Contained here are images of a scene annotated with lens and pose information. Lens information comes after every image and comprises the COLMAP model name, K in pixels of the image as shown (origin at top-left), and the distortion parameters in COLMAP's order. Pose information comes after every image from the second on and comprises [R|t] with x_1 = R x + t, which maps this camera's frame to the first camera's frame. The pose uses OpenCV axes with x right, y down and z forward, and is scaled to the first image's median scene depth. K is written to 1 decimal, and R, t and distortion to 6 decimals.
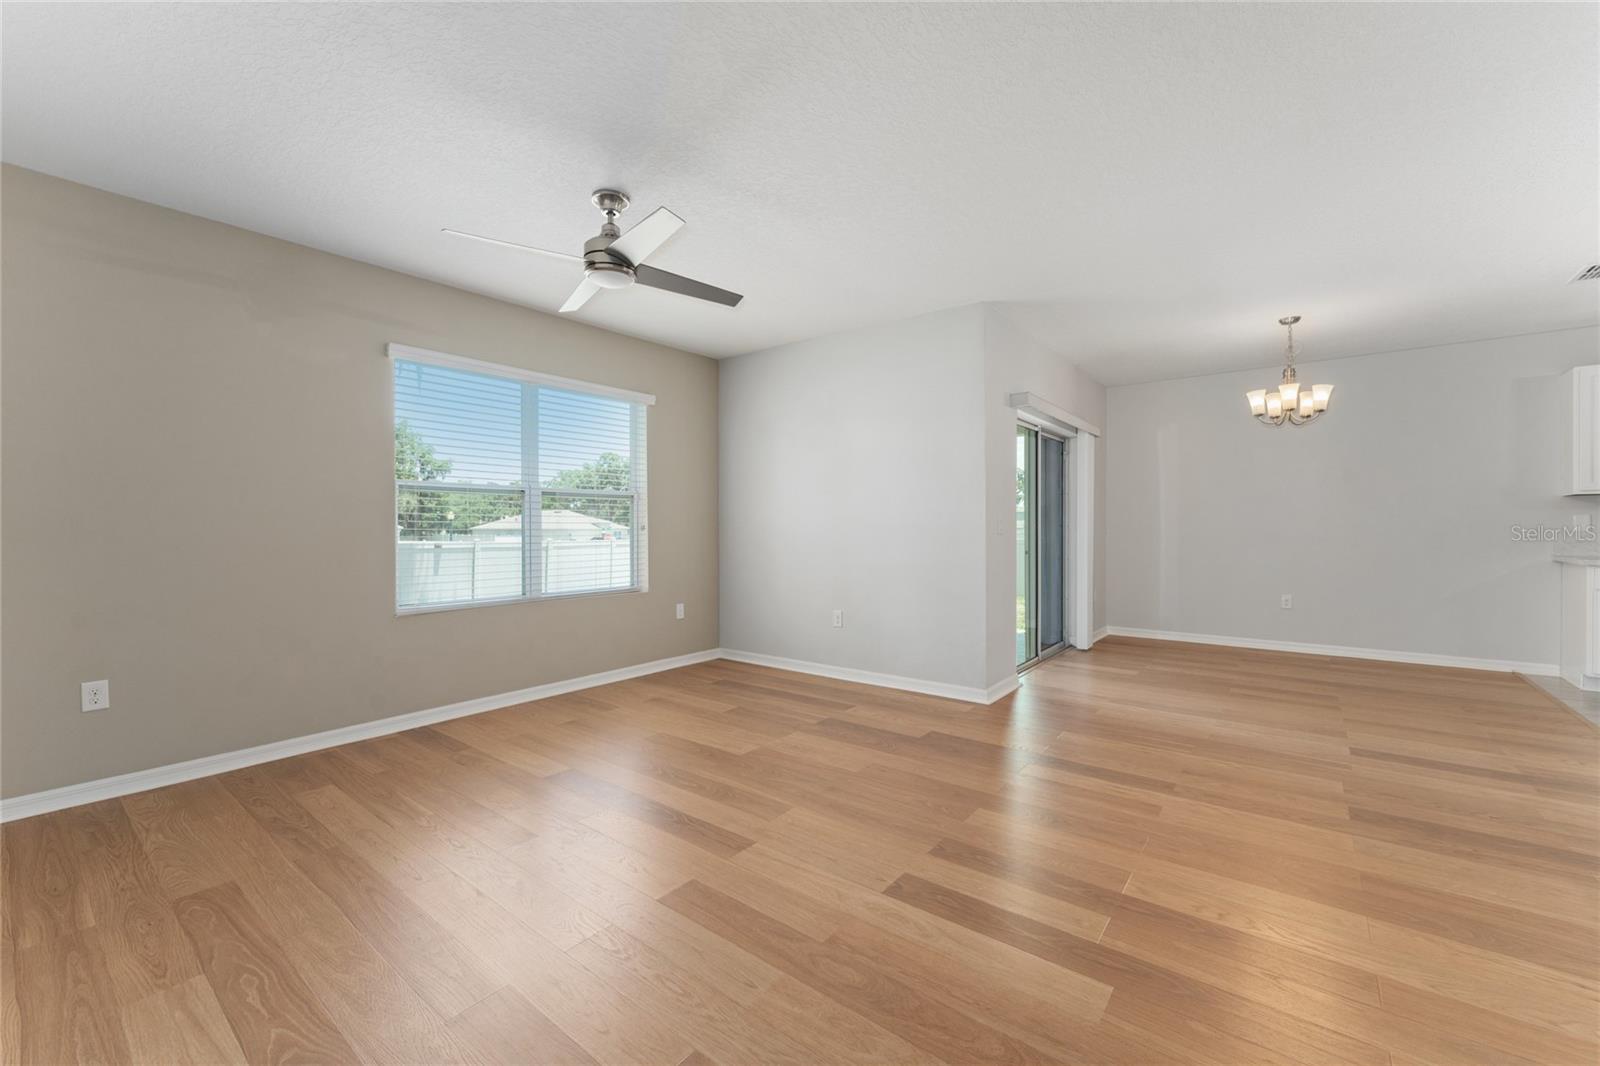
lens RADIAL K [[640.1, 0, 800.0], [0, 640.1, 533.0], [0, 0, 1]] dist [0.000429, 0.000032]
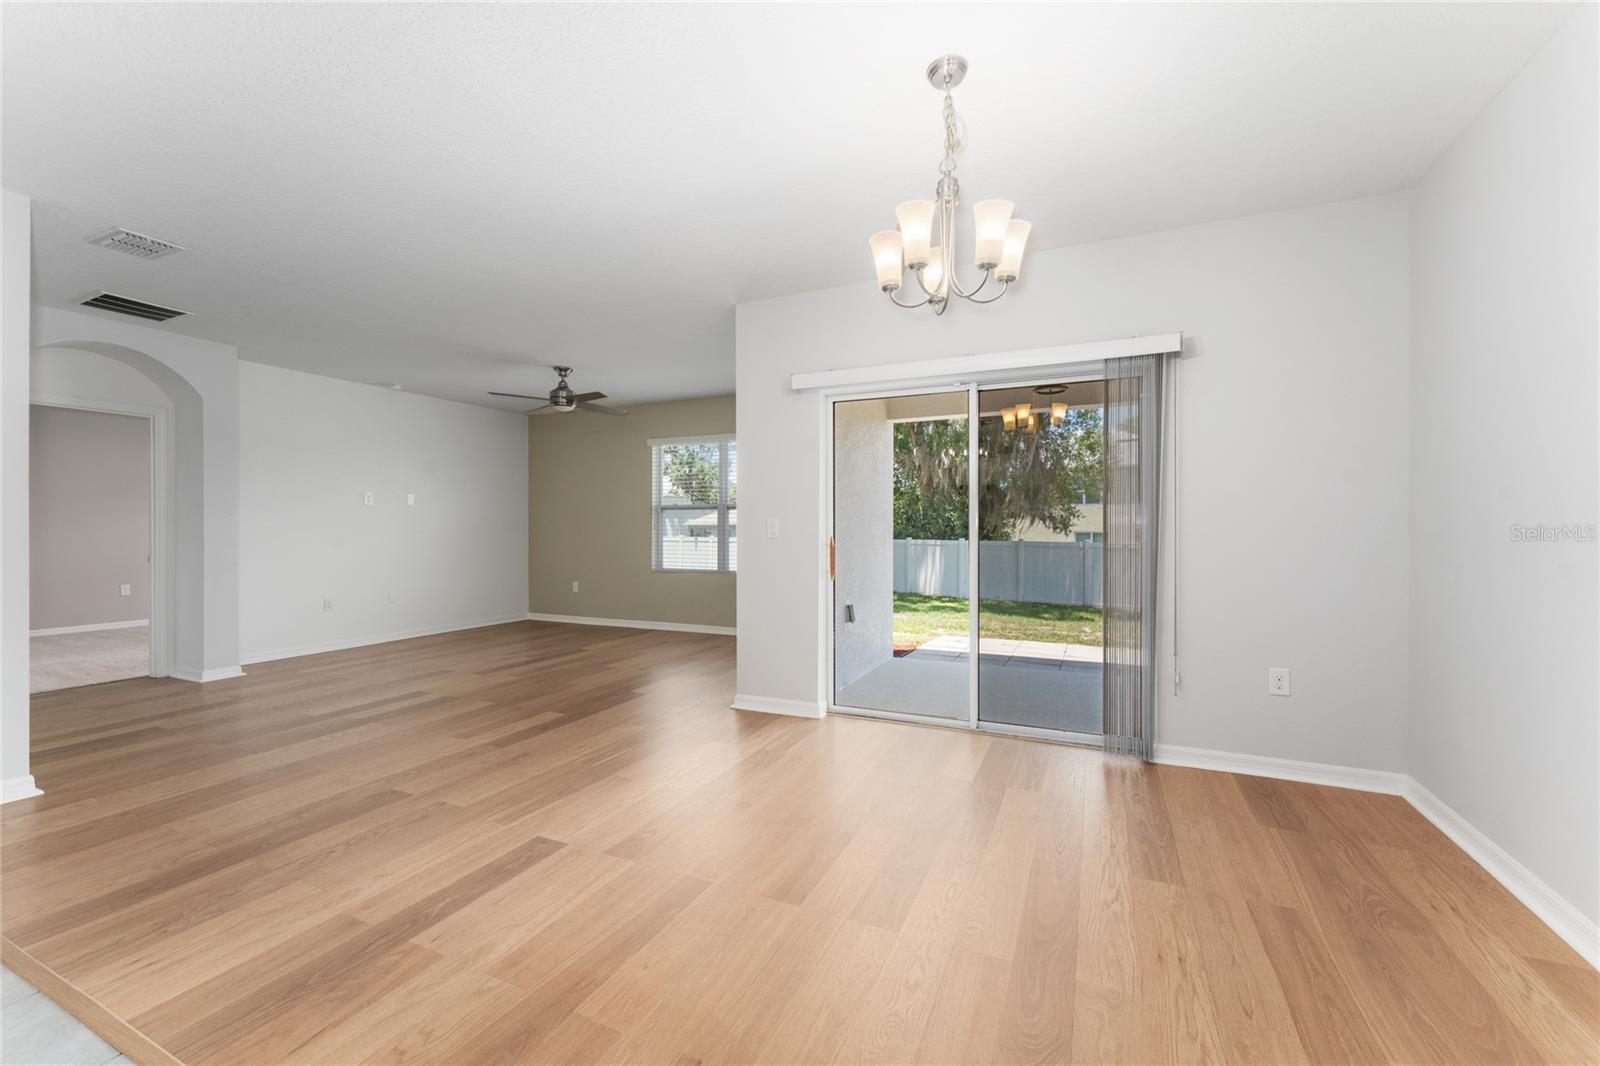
lens RADIAL K [[640.1, 0, 800.0], [0, 640.1, 533.0], [0, 0, 1]] dist [0.000429, 0.000032]
pose [[0.226448, 0.007653, -0.973993, 1.872448], [-0.014031, 0.999891, 0.004595, -0.016693], [0.973922, 0.012626, 0.226530, 1.273615]]
